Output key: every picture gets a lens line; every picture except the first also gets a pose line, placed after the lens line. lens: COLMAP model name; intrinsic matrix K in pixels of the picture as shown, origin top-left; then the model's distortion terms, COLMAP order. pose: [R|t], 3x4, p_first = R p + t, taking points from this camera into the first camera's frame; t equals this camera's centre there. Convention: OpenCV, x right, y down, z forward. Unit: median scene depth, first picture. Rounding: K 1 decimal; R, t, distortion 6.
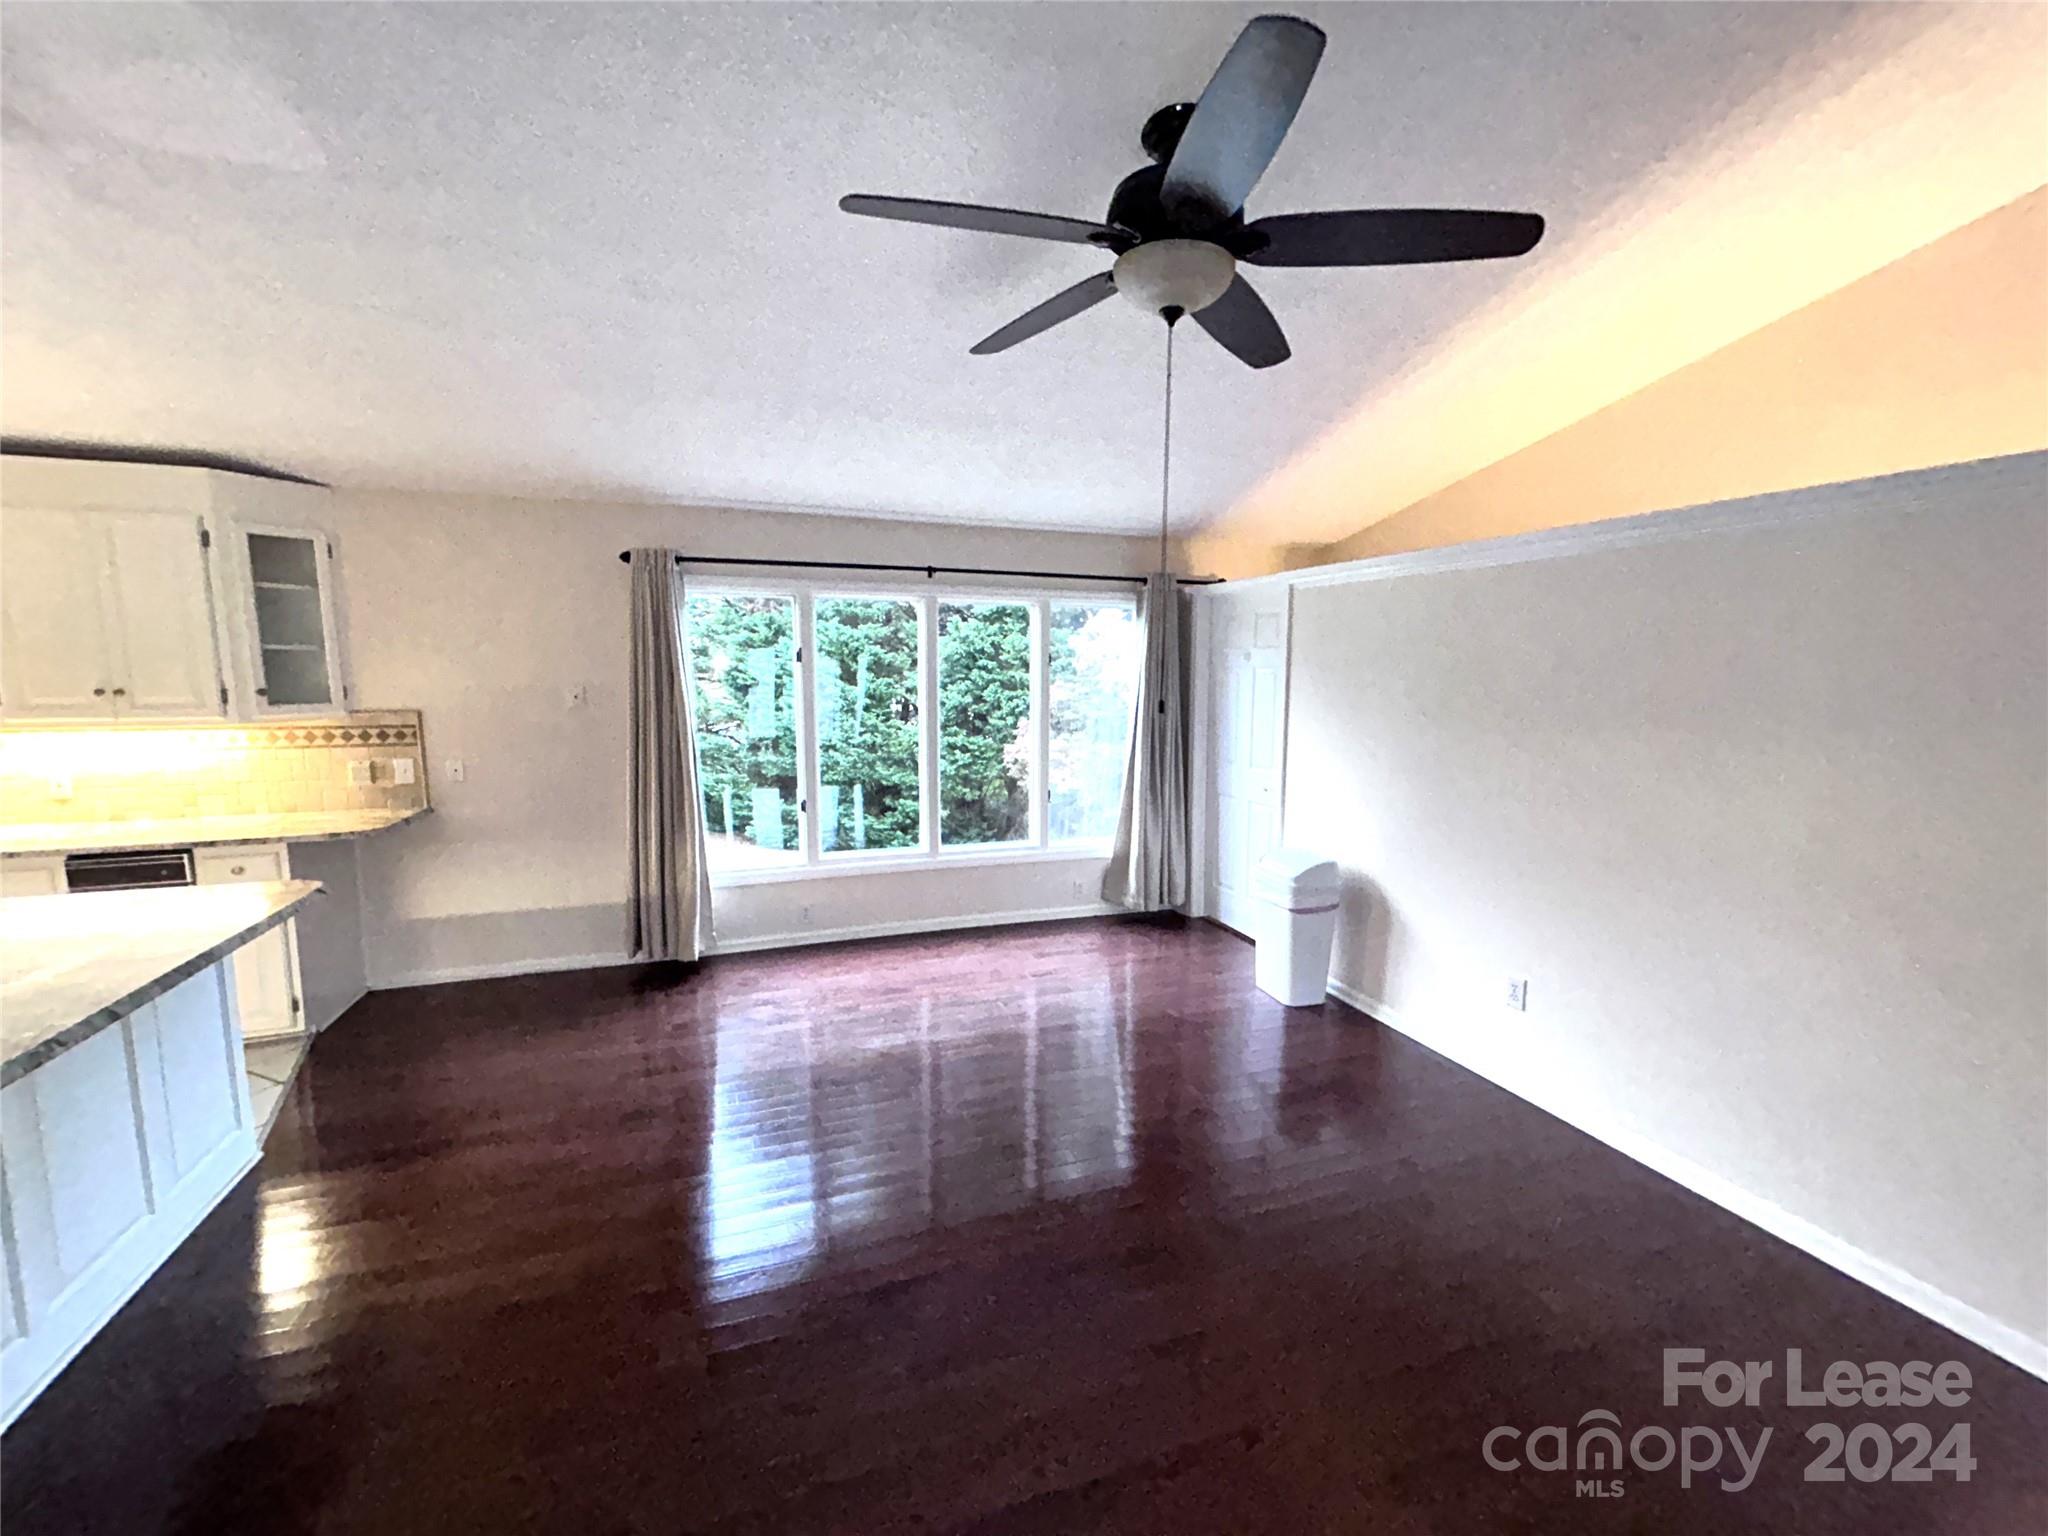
lens RADIAL K [[842.1, 0, 1014.3], [0, 842.1, 770.8], [0, 0, 1]] dist [0.020230, 0.000002]
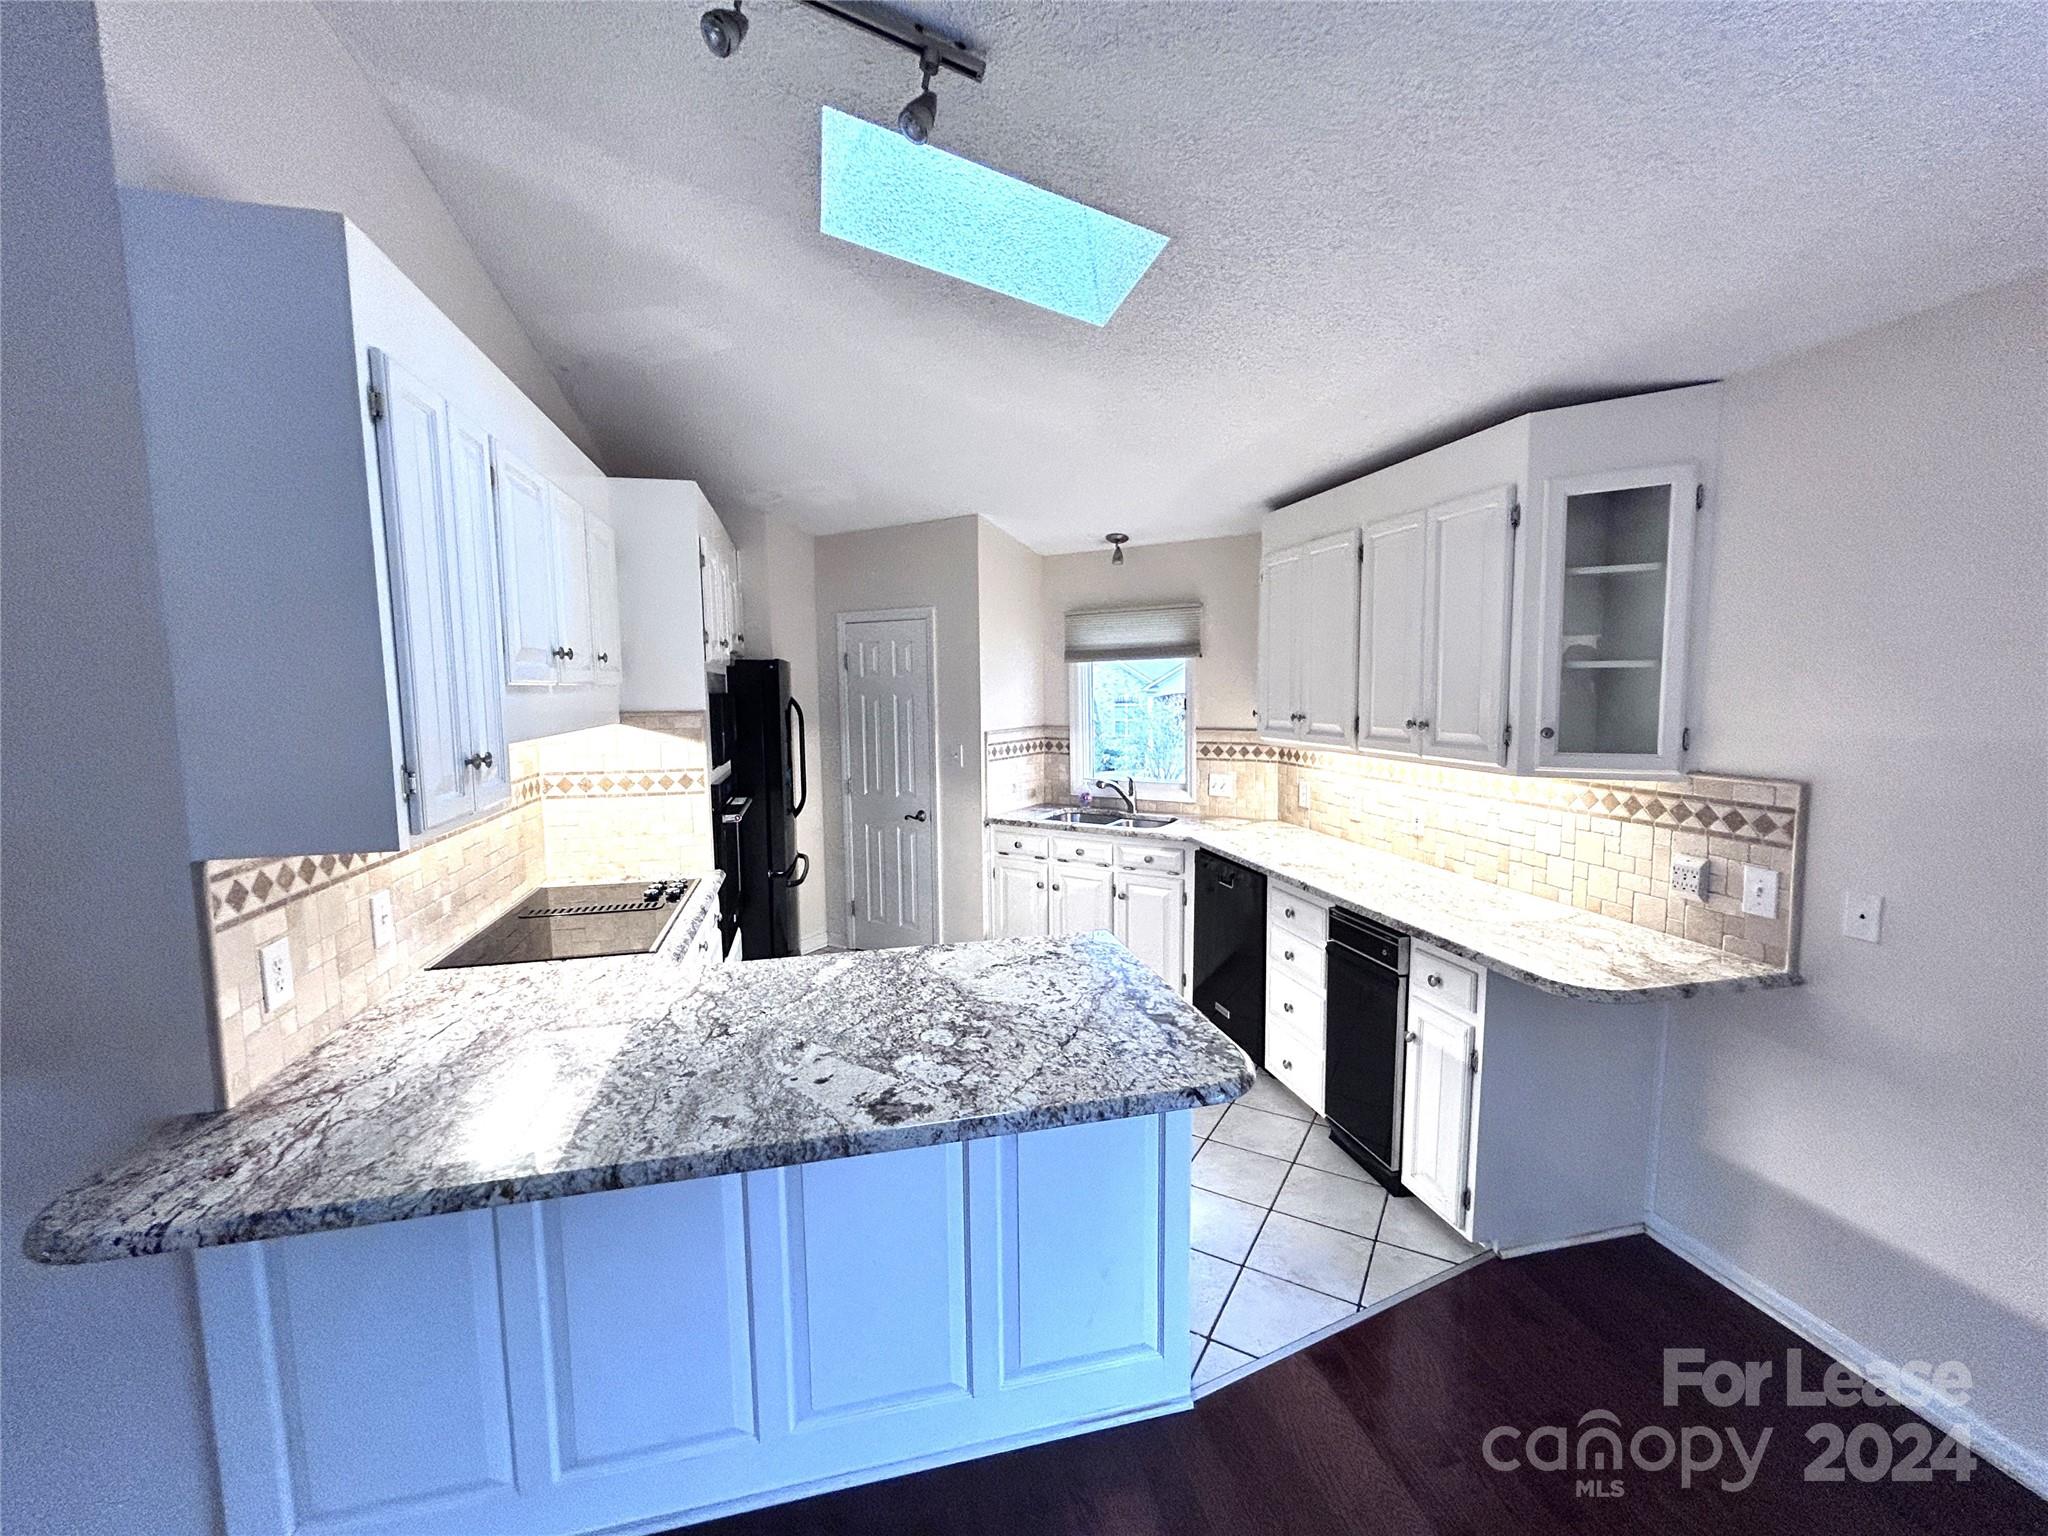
lens RADIAL K [[828.7, 0, 1024.7], [0, 828.7, 765.5], [0, 0, 1]] dist [0.002756, 0.000188]
pose [[-0.096092, 0.098120, -0.990524, -0.179380], [-0.113905, 0.987508, 0.108872, -0.084536], [0.988834, 0.123288, -0.083715, 0.607715]]
